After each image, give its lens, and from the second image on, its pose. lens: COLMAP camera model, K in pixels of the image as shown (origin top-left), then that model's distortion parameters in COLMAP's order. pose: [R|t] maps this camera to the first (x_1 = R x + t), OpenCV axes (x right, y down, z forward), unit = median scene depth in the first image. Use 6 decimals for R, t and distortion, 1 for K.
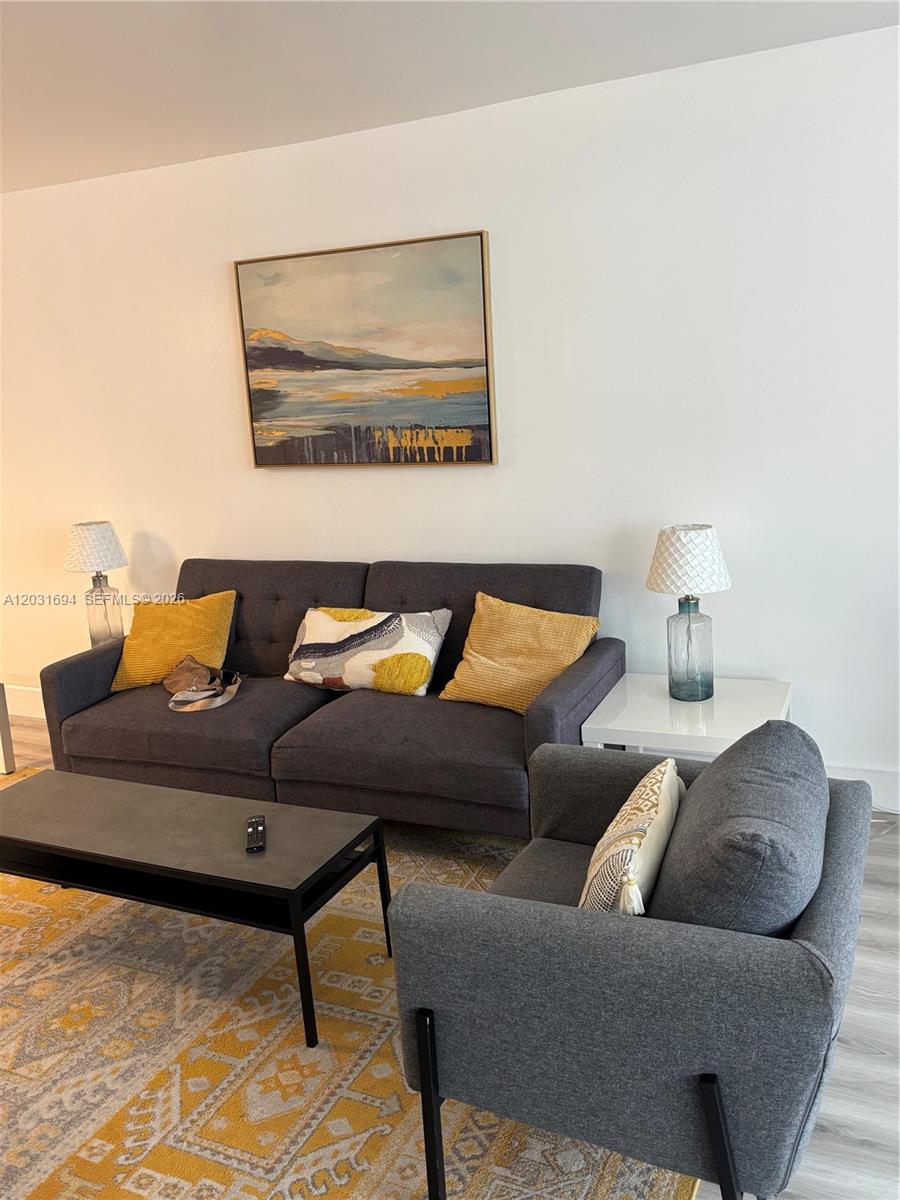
lens RADIAL K [[976.3, 0, 449.2], [0, 976.3, 599.8], [0, 0, 1]] dist [0.001707, -0.007209]
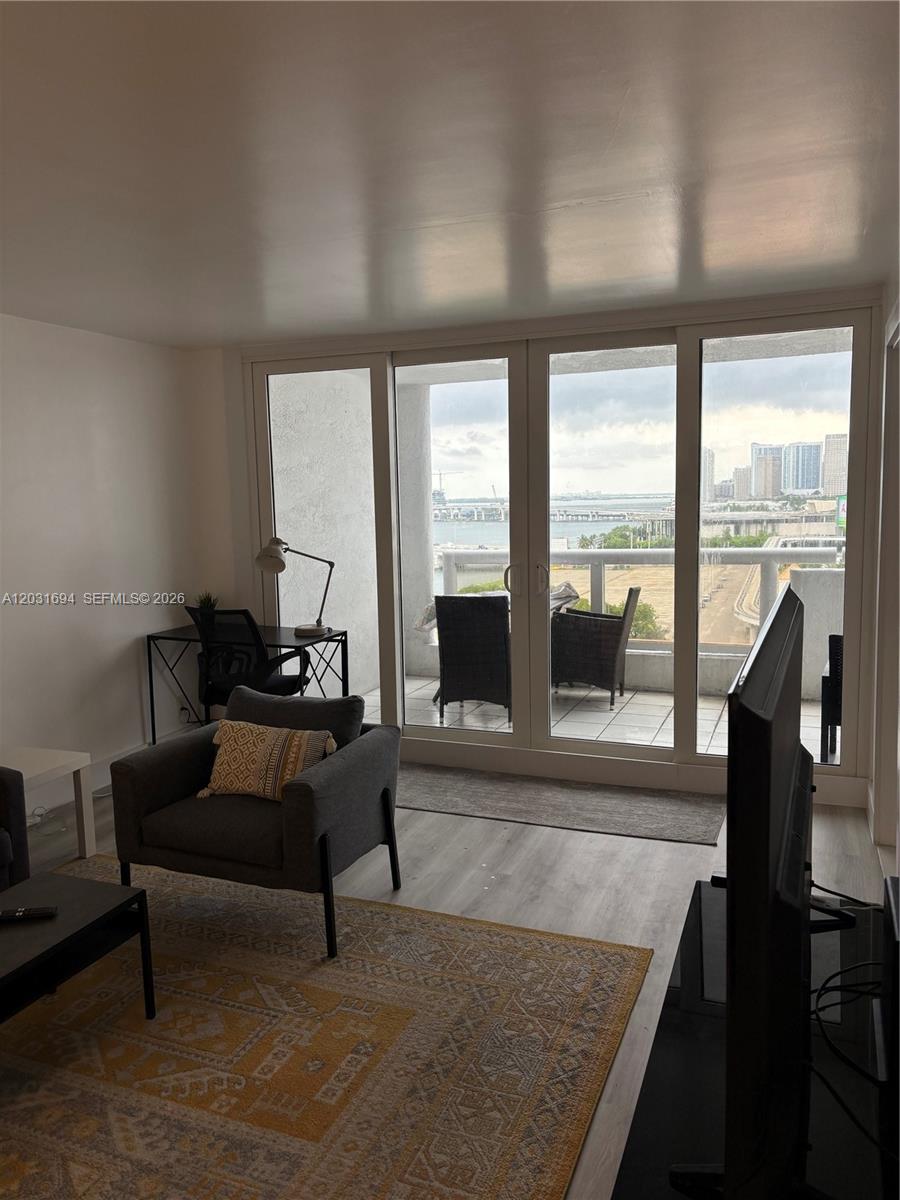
lens RADIAL K [[900.0, 0, 440.5], [0, 900.0, 601.8], [0, 0, 1]] dist [-0.001994, -0.024262]
pose [[-0.045519, -0.052700, 0.997572, -1.324480], [0.242223, 0.968225, 0.062202, -0.053508], [-0.969152, 0.244467, -0.031307, 0.544757]]
